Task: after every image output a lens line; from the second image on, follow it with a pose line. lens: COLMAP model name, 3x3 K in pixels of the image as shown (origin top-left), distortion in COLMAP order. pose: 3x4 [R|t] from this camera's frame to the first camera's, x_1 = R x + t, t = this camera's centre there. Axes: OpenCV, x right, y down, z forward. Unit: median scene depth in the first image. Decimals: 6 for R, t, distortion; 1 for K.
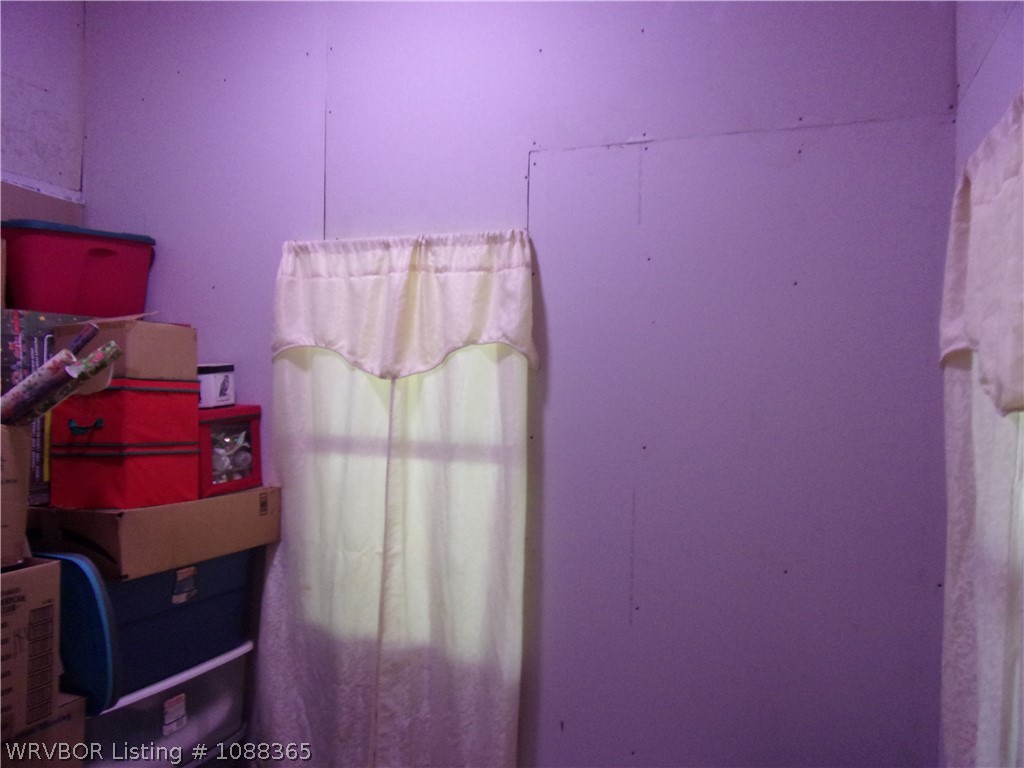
lens RADIAL K [[776.3, 0, 550.6], [0, 776.3, 385.2], [0, 0, 1]] dist [0.002032, 0.002773]
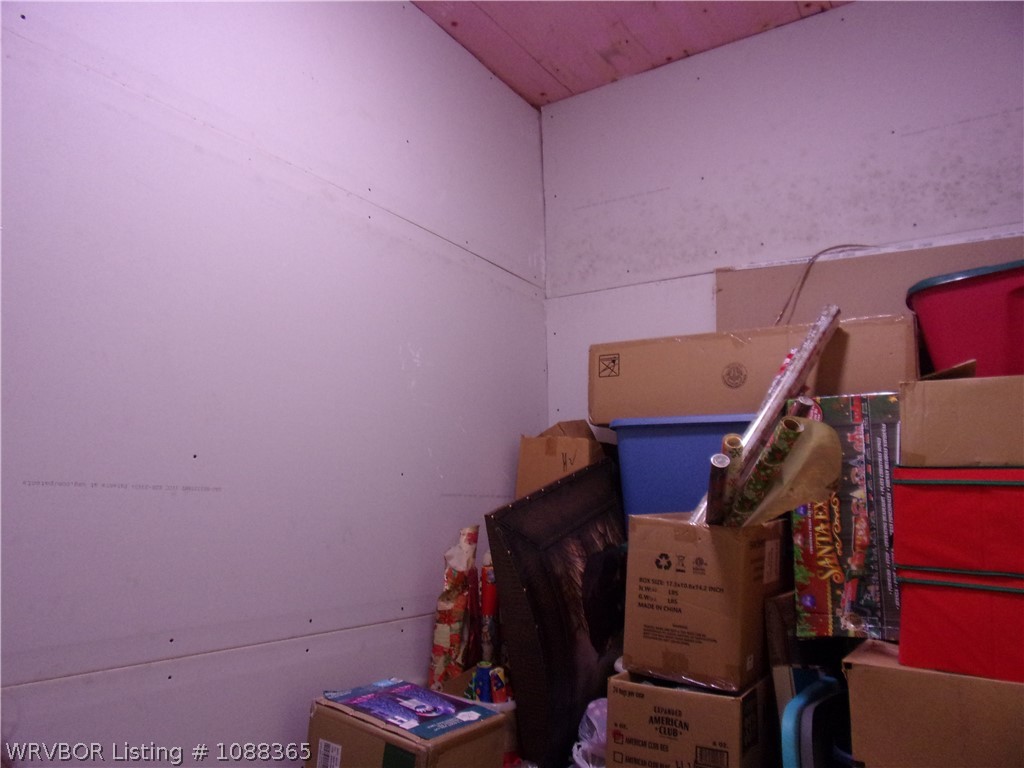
lens RADIAL K [[769.4, 0, 513.6], [0, 769.4, 386.6], [0, 0, 1]] dist [-0.018924, 0.000425]
pose [[-0.256923, -0.168581, -0.951615, 0.171793], [-0.011122, 0.985119, -0.171514, 0.035604], [0.966368, -0.033482, -0.254975, 0.736135]]
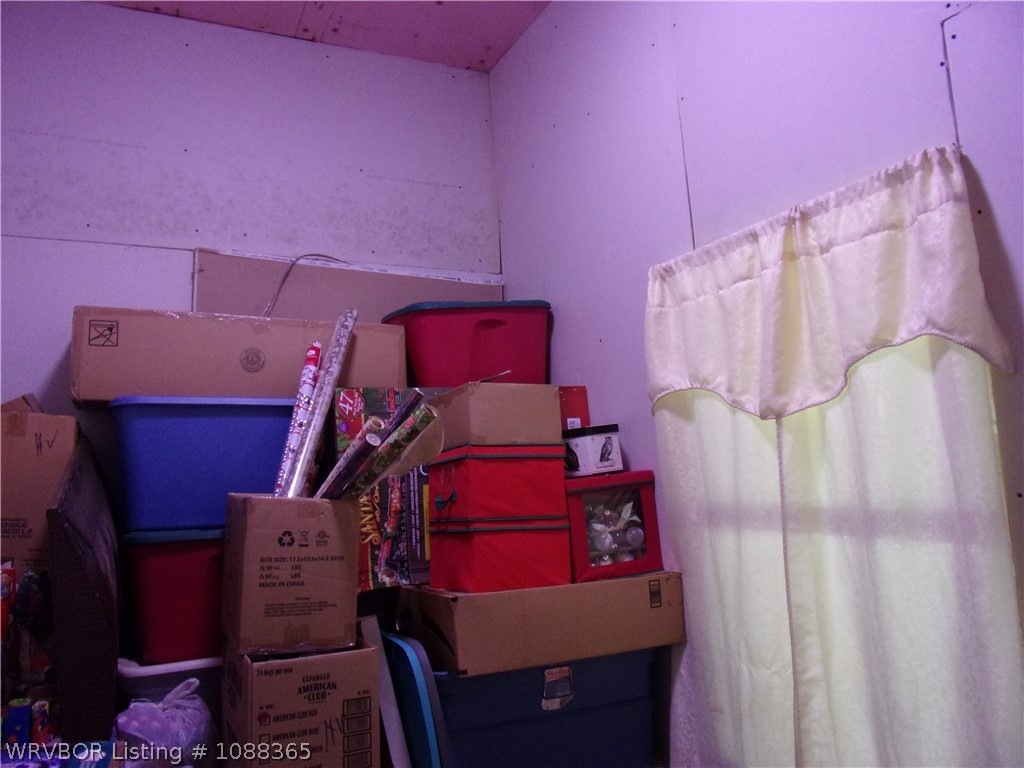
lens RADIAL K [[769.4, 0, 513.6], [0, 769.4, 386.6], [0, 0, 1]] dist [-0.018924, 0.000425]
pose [[0.699175, -0.139535, -0.701202, 0.115520], [0.065868, 0.989170, -0.131161, 0.038444], [0.711910, 0.045517, 0.700795, 0.348752]]
